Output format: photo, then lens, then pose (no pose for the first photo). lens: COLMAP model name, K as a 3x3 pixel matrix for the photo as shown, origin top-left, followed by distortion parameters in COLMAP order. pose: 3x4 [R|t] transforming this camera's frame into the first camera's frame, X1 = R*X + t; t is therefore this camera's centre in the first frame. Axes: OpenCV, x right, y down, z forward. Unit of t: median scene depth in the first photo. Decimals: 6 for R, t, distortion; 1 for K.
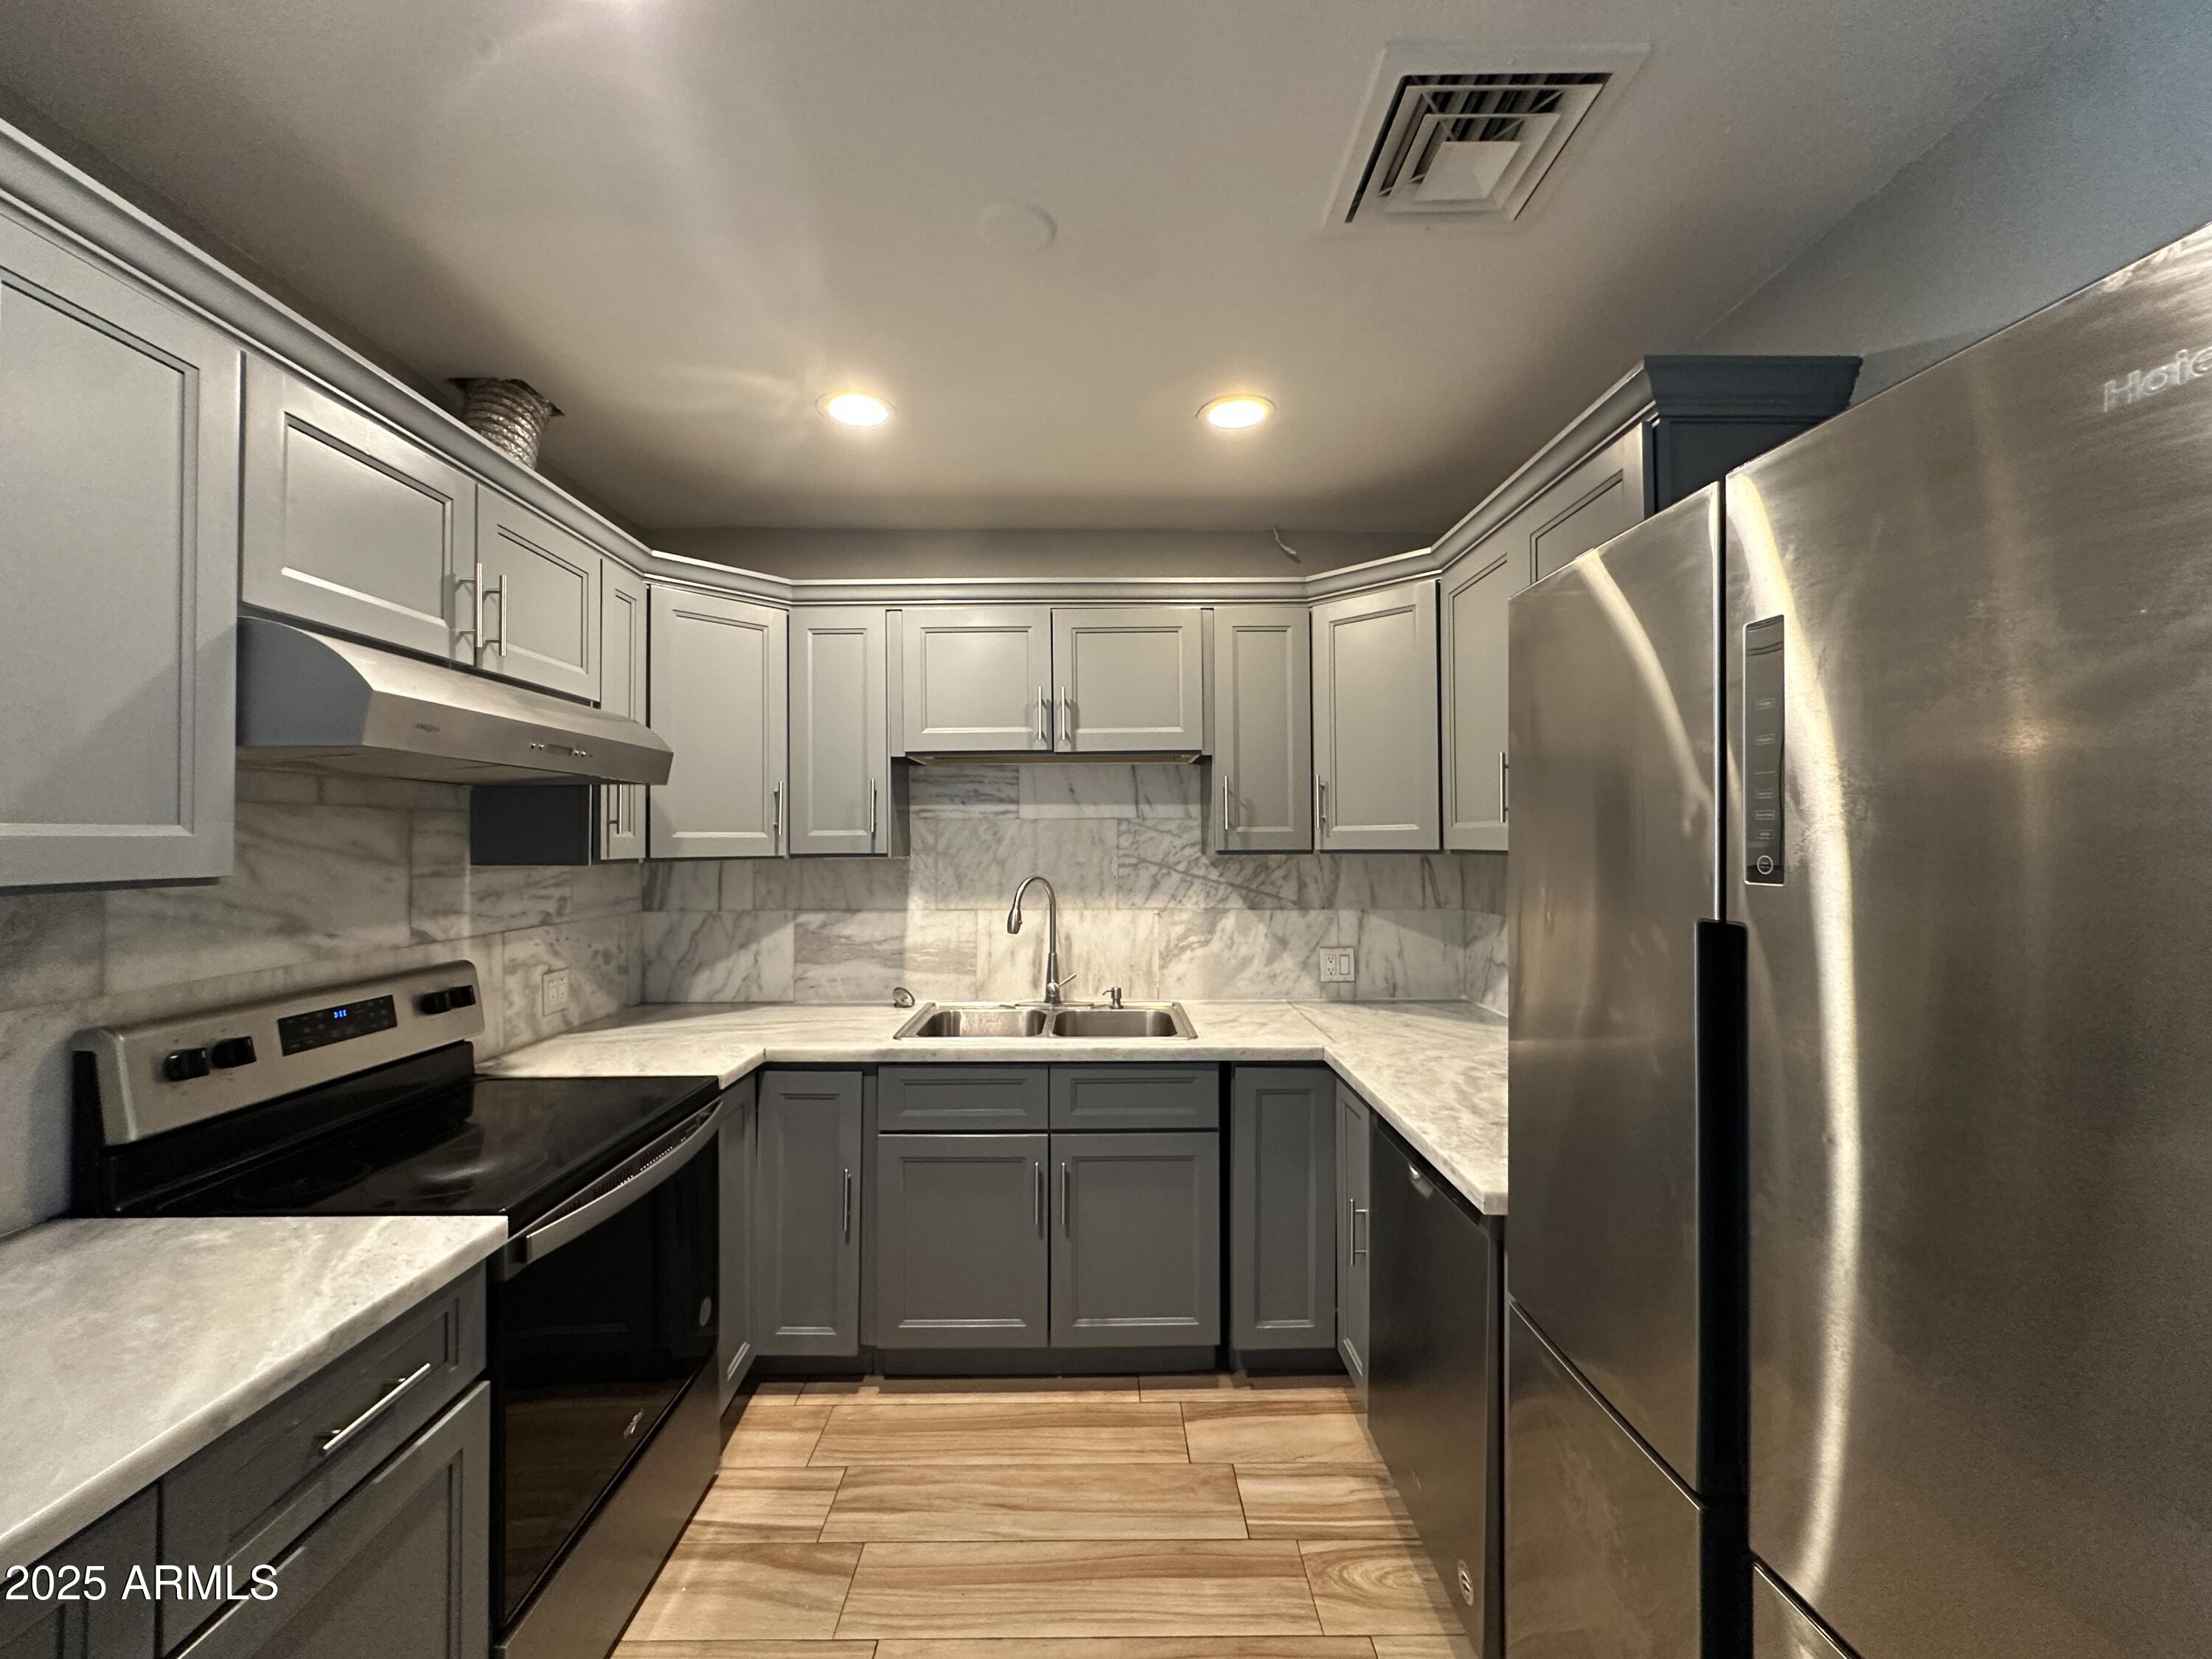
lens RADIAL K [[885.2, 0, 1106.0], [0, 885.2, 829.5], [0, 0, 1]] dist [-0.007080, 0.002428]
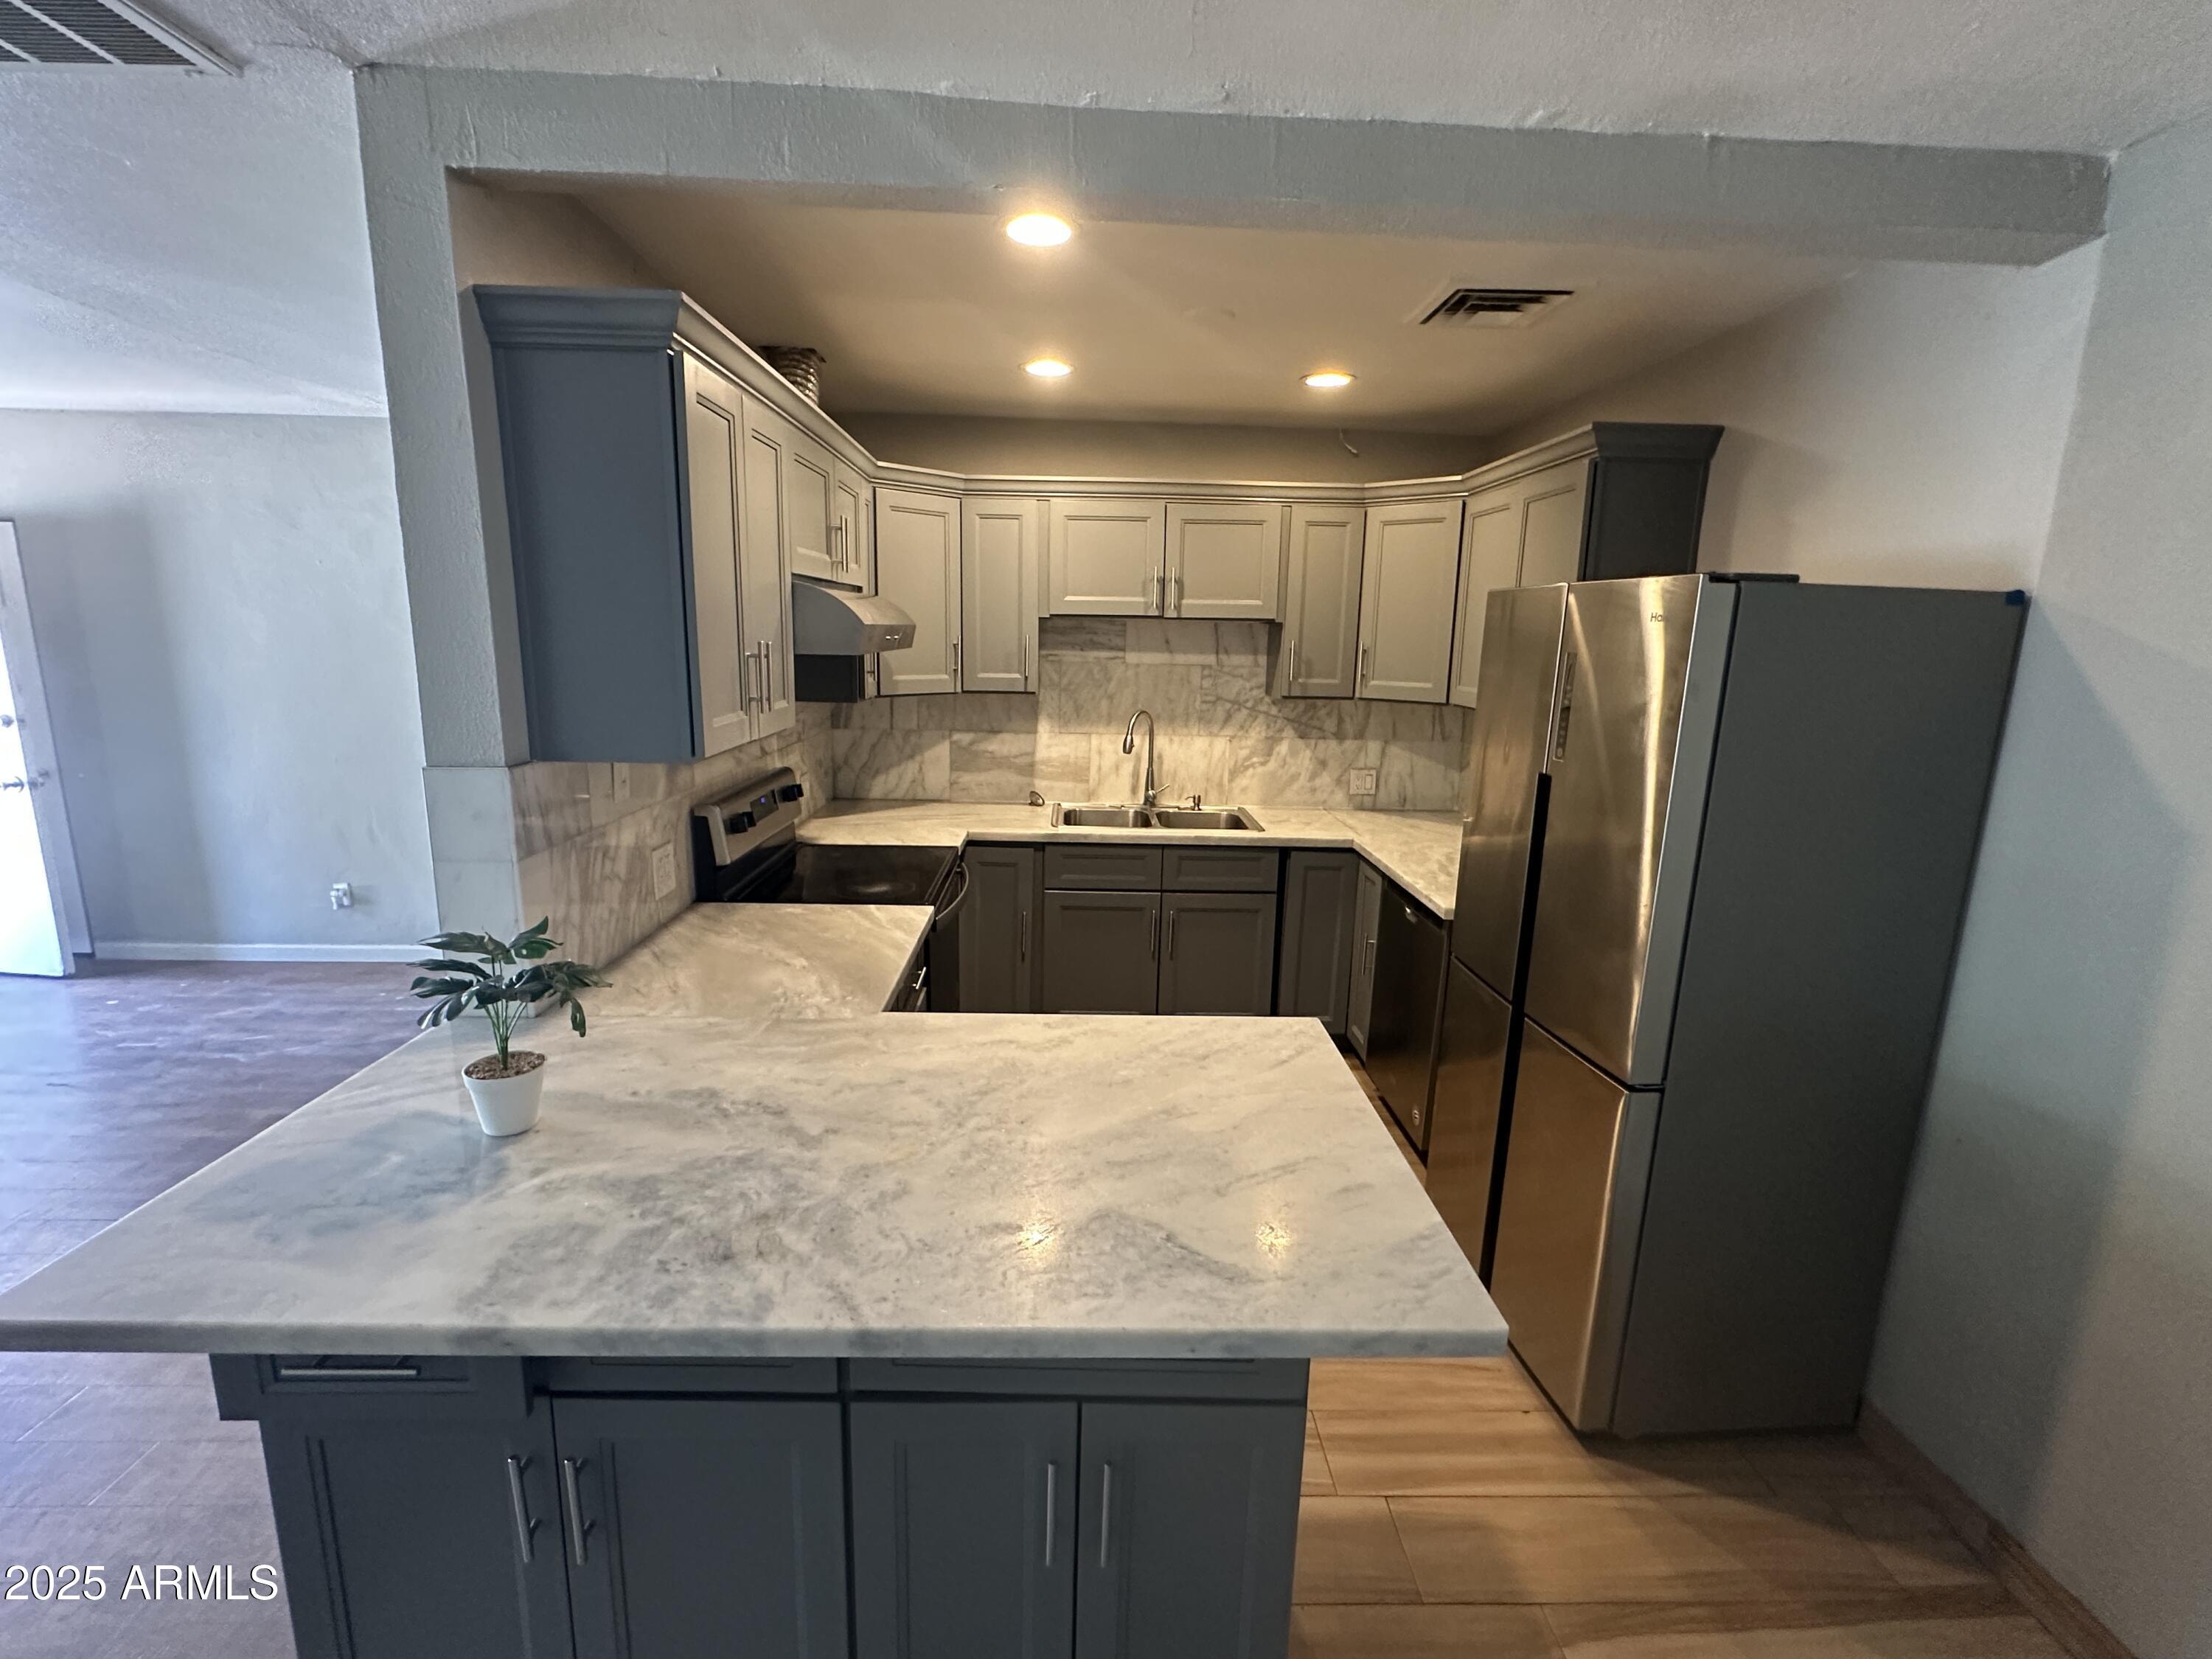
lens RADIAL K [[1009.6, 0, 1106.0], [0, 1009.6, 829.5], [0, 0, 1]] dist [-0.001158, -0.000054]
pose [[0.999408, 0.022108, 0.026365, -0.160917], [-0.027120, 0.977714, 0.208184, -0.081169], [-0.021175, -0.208776, 0.977734, -0.481558]]
